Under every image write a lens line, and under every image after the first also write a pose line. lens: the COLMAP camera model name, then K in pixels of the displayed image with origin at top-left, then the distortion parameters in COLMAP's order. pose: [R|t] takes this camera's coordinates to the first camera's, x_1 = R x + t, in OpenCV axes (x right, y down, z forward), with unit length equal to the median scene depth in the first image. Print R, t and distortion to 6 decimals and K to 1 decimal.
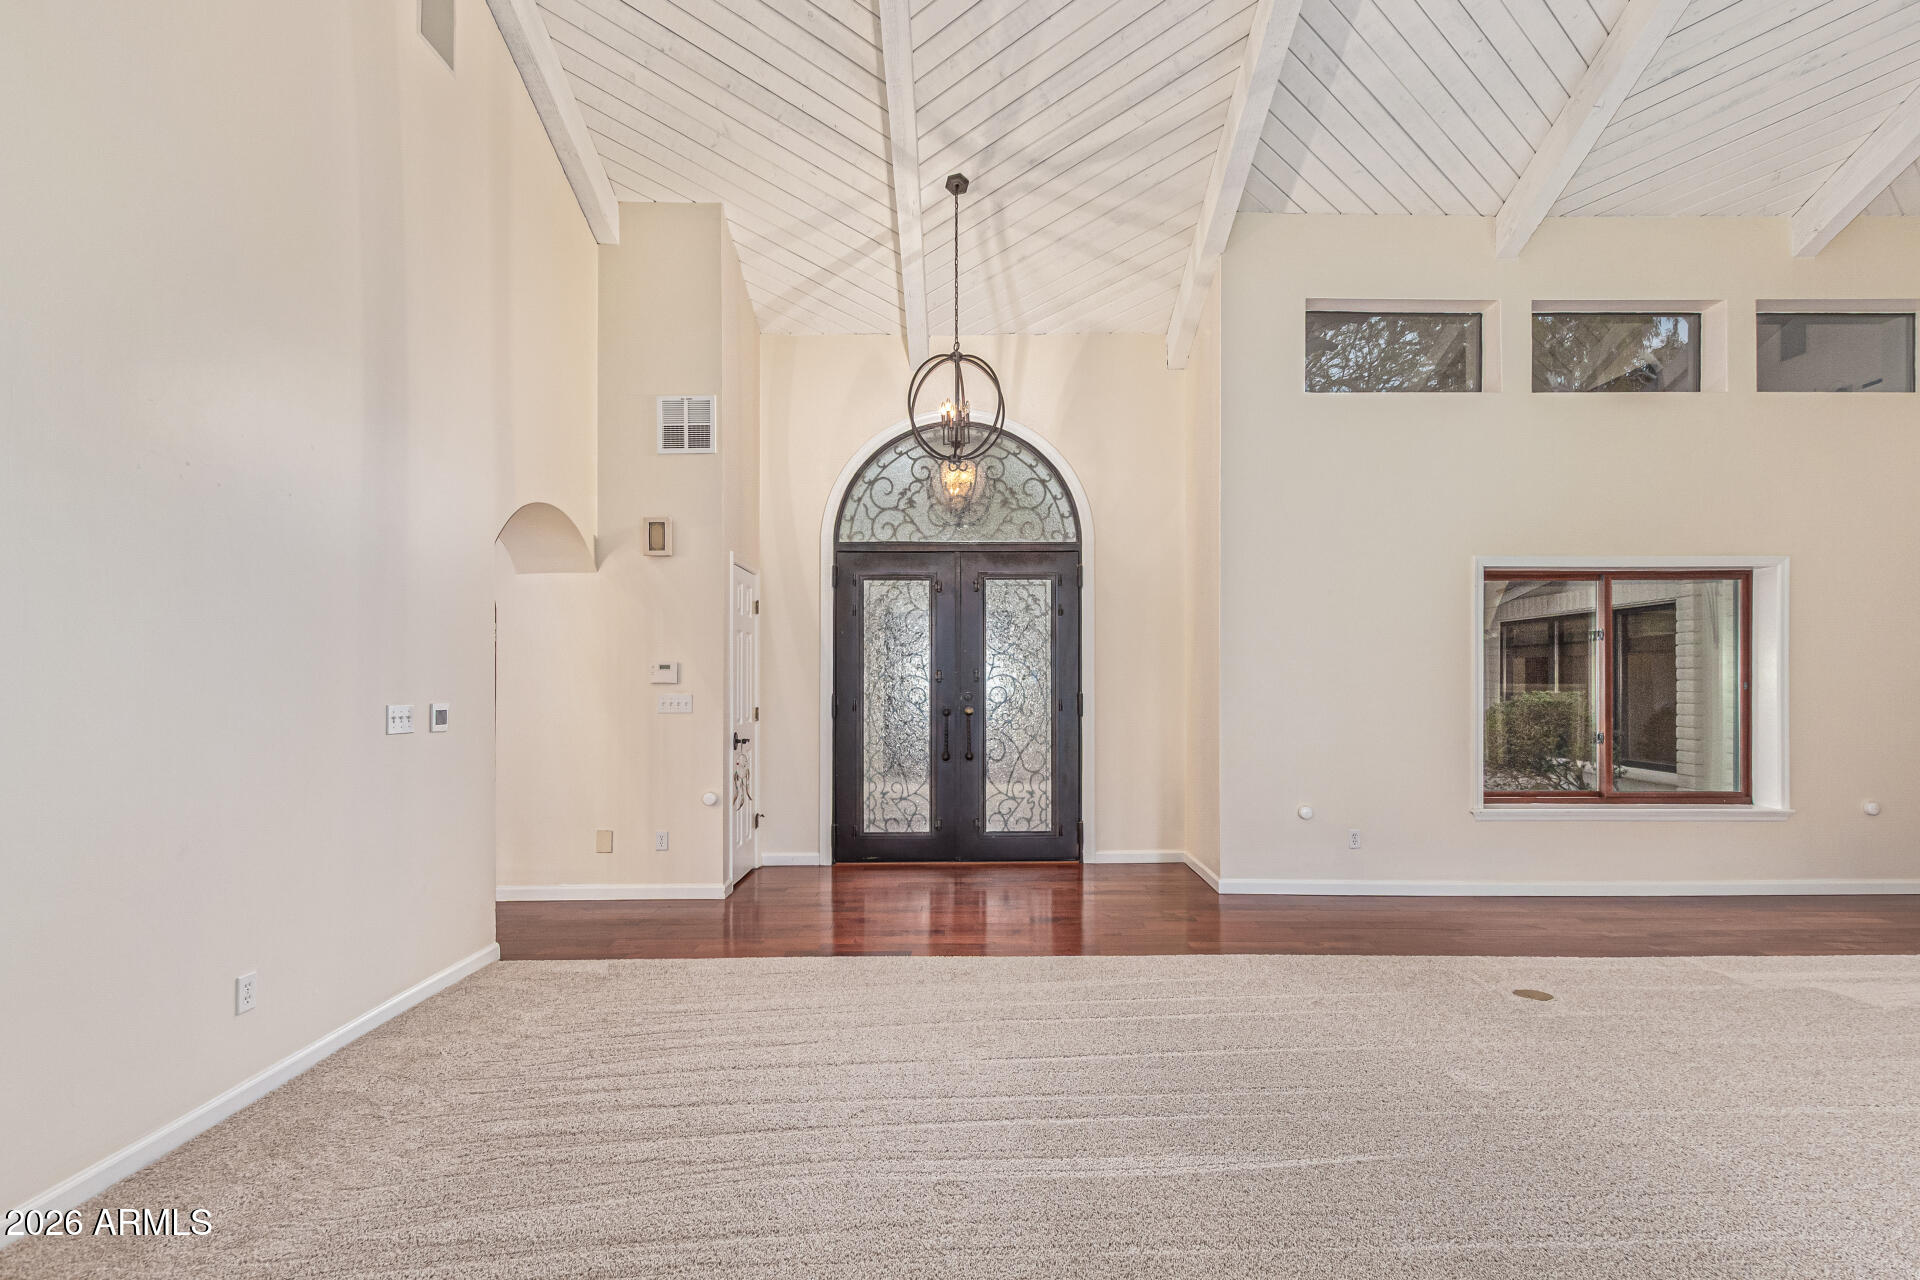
lens RADIAL K [[882.4, 0, 995.7], [0, 882.4, 678.8], [0, 0, 1]] dist [0.002719, -0.000443]
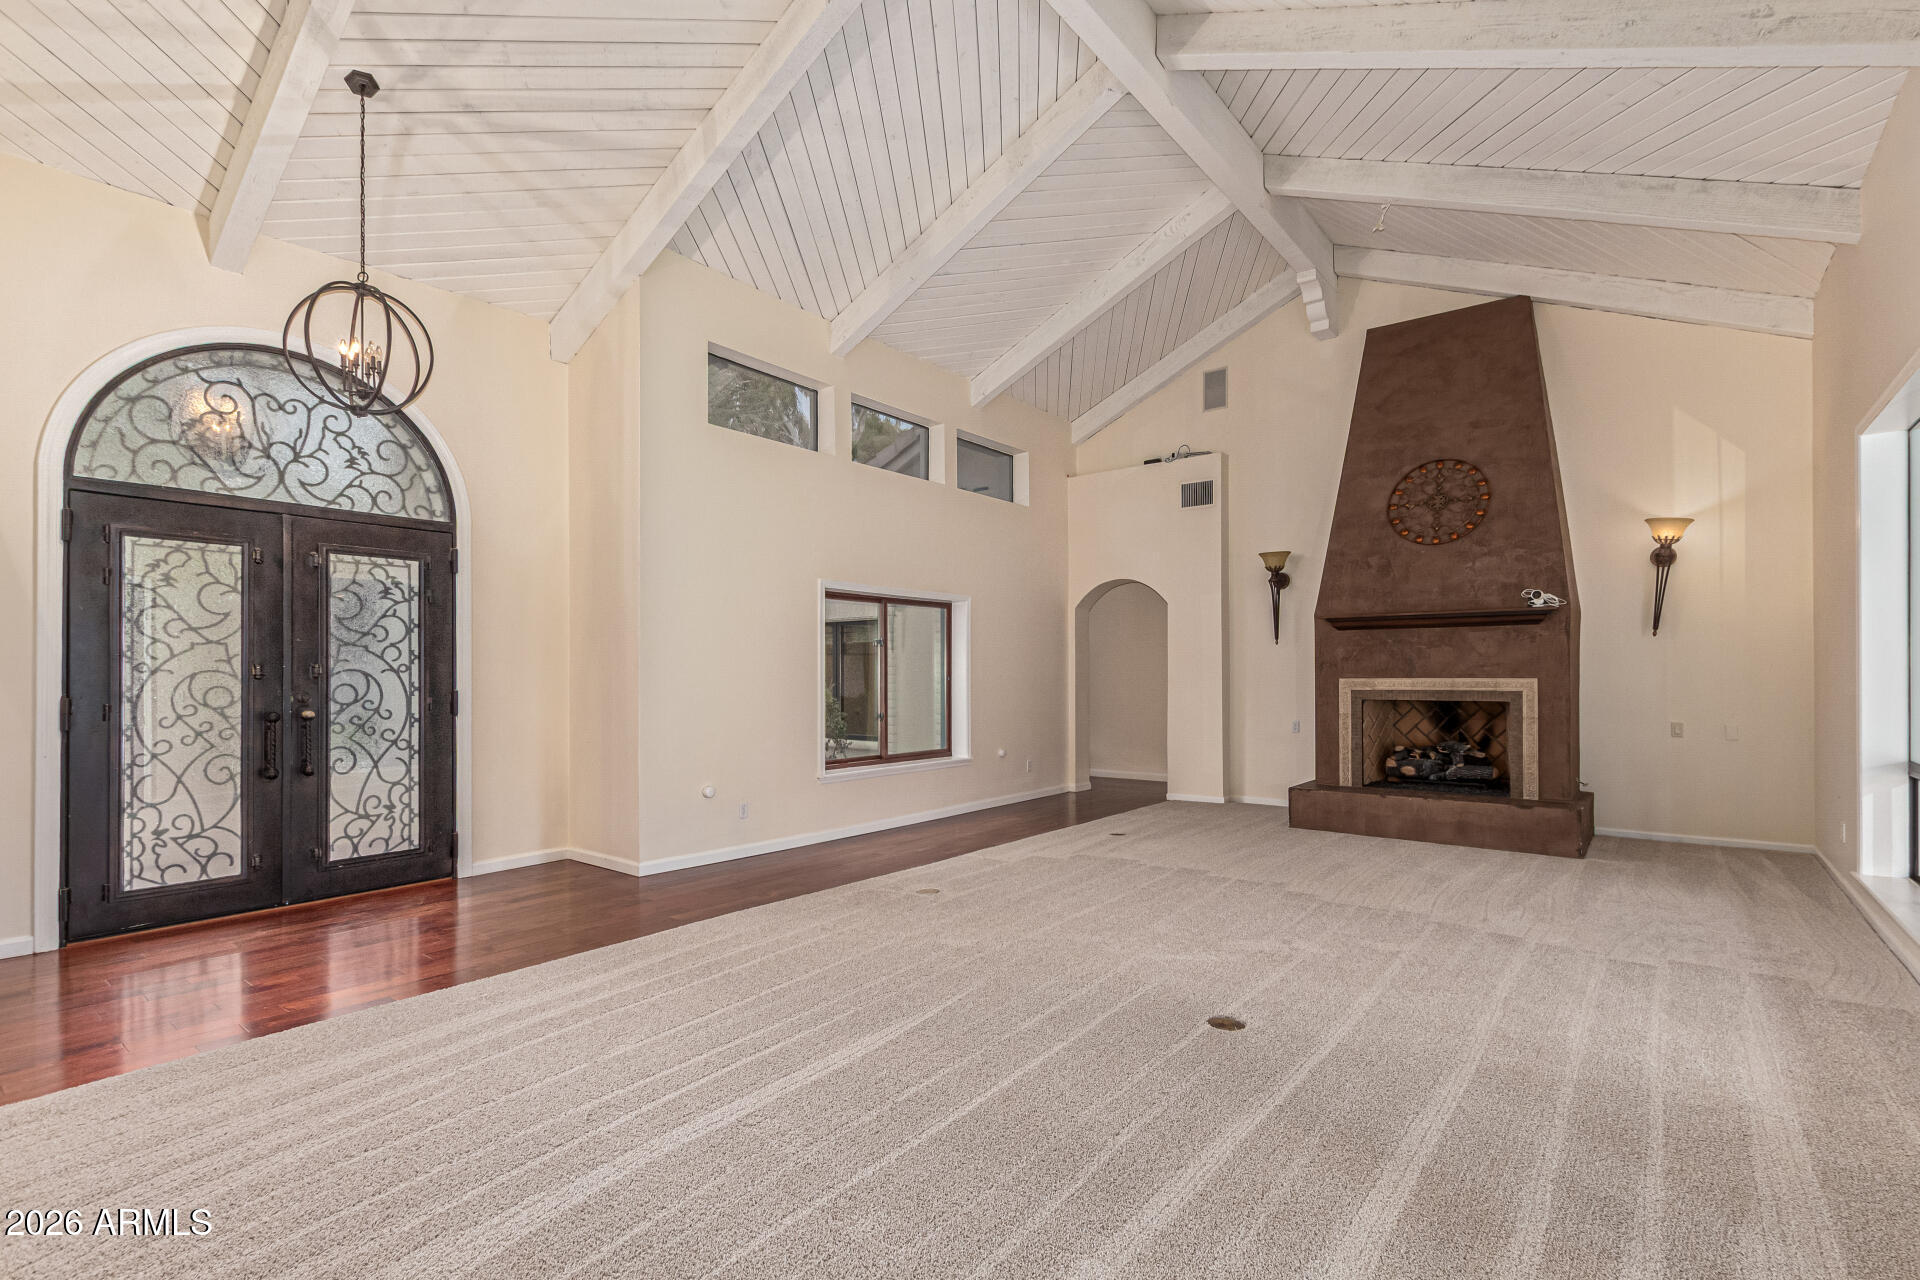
lens RADIAL K [[882.4, 0, 974.3], [0, 882.4, 667.5], [0, 0, 1]] dist [0.002719, -0.000443]
pose [[0.616271, 0.005151, 0.787517, -0.287547], [0.000859, 0.999974, -0.007213, 0.000037], [-0.787534, 0.005122, 0.616250, 0.024344]]
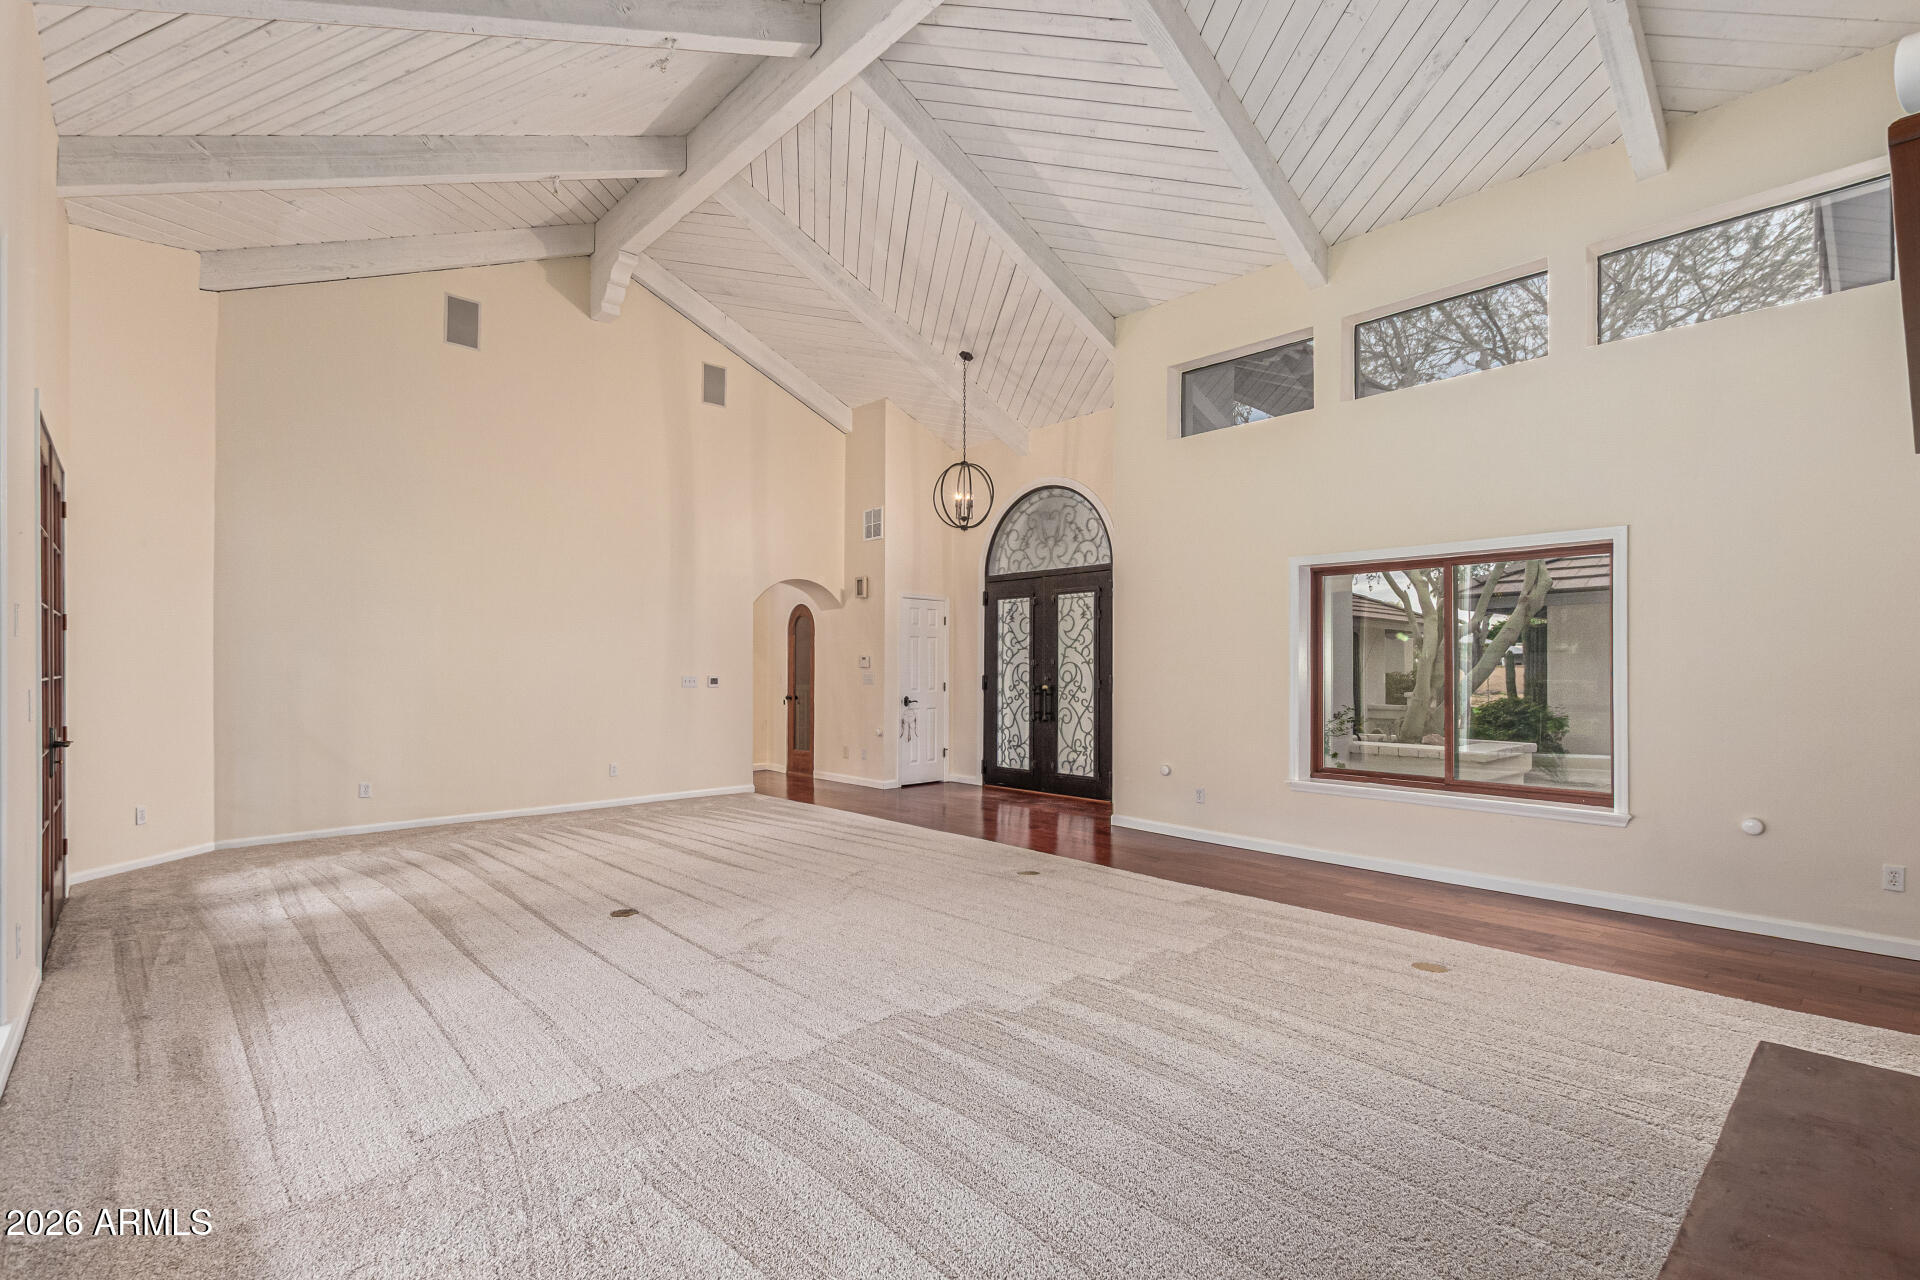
lens RADIAL K [[882.4, 0, 963.0], [0, 882.4, 666.6], [0, 0, 1]] dist [0.002719, -0.000443]
pose [[0.672893, -0.000335, -0.739740, 0.930975], [-0.002044, 0.999995, -0.002313, 0.006191], [0.739737, 0.003068, 0.672889, -0.064456]]
